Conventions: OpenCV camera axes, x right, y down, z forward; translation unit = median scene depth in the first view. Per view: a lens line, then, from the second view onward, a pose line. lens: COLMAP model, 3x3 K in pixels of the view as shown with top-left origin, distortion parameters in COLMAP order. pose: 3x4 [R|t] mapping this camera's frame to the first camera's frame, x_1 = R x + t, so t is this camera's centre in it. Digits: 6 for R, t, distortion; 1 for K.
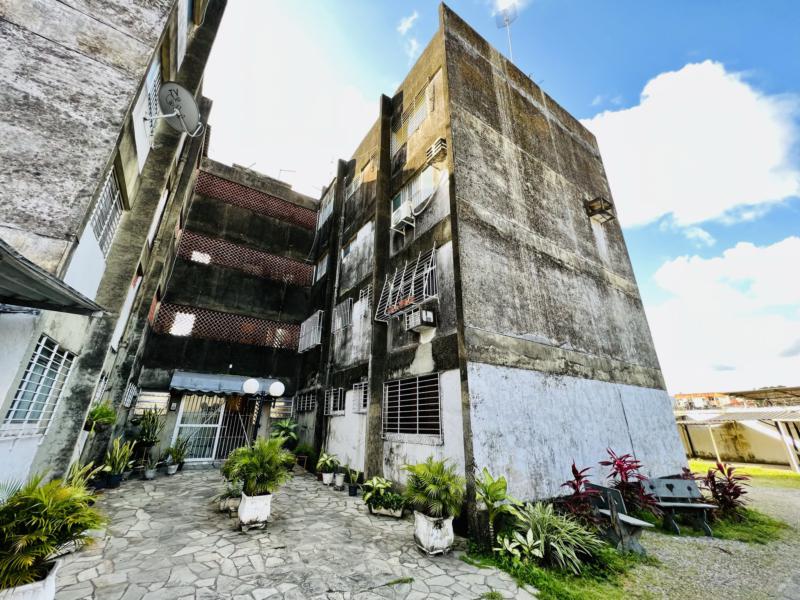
lens RADIAL K [[330.8, 0, 417.7], [0, 330.8, 303.5], [0, 0, 1]] dist [0.001279, 0.000212]
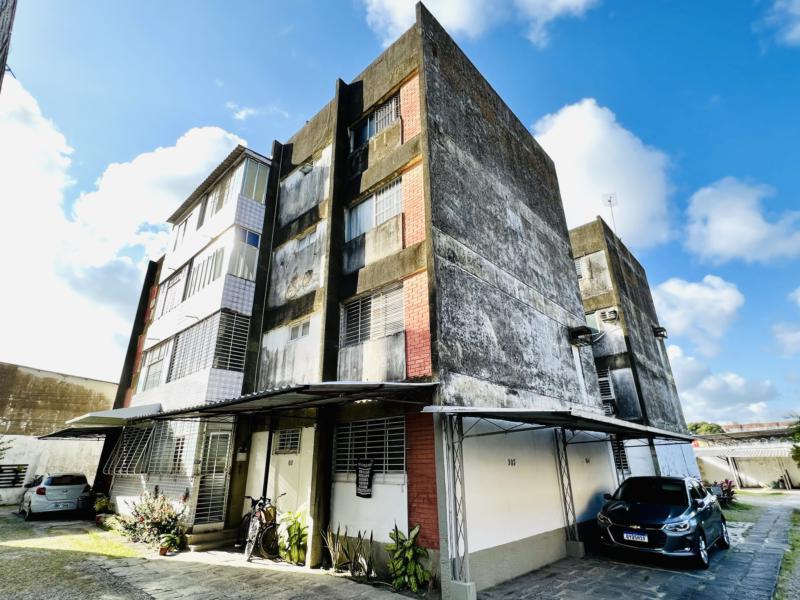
lens RADIAL K [[400.9, 0, 396.7], [0, 400.9, 302.0], [0, 0, 1]] dist [-0.001548, 0.000286]
pose [[0.977954, 0.075020, 0.194878, -1.258845], [-0.072770, 0.997174, -0.018688, -0.330095], [-0.195730, 0.004094, 0.980649, -0.788518]]
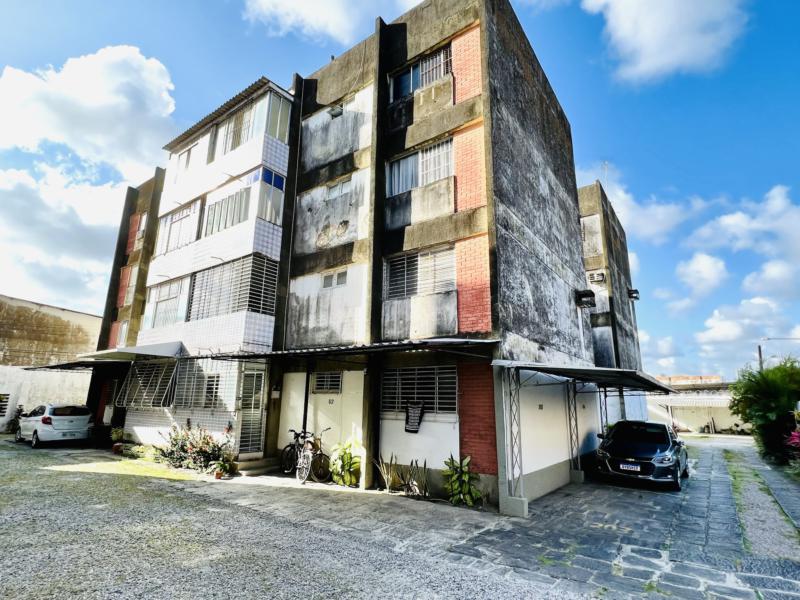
lens RADIAL K [[414.1, 0, 394.9], [0, 414.1, 300.9], [0, 0, 1]] dist [-0.002408, 0.000786]
pose [[0.946623, 0.098211, 0.307016, -1.497209], [-0.138039, 0.984212, 0.110778, -0.348162], [-0.291289, -0.147245, 0.945235, -0.829886]]
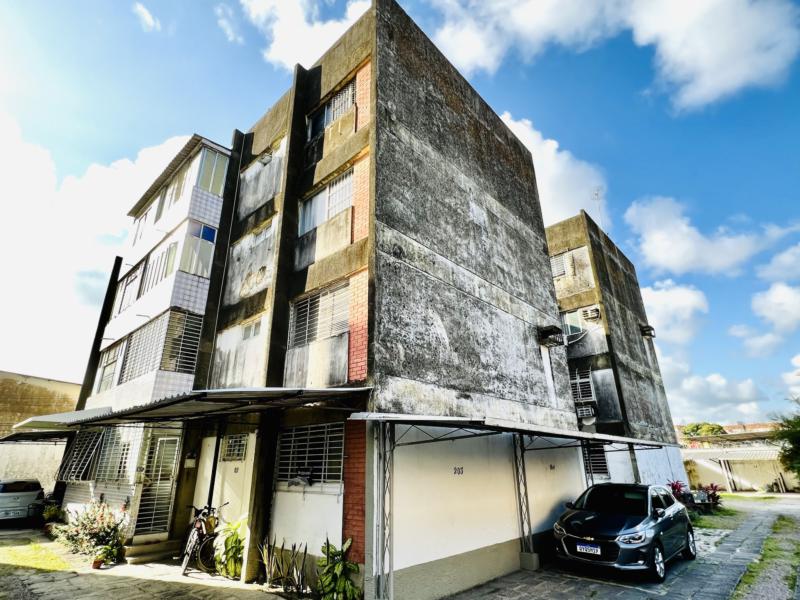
lens RADIAL K [[414.1, 0, 395.7], [0, 414.1, 302.5], [0, 0, 1]] dist [-0.002408, 0.000786]
pose [[0.976907, 0.073548, 0.200607, -1.151968], [-0.072961, 0.997281, -0.010327, -0.341788], [-0.200821, -0.004548, 0.979617, -0.786465]]
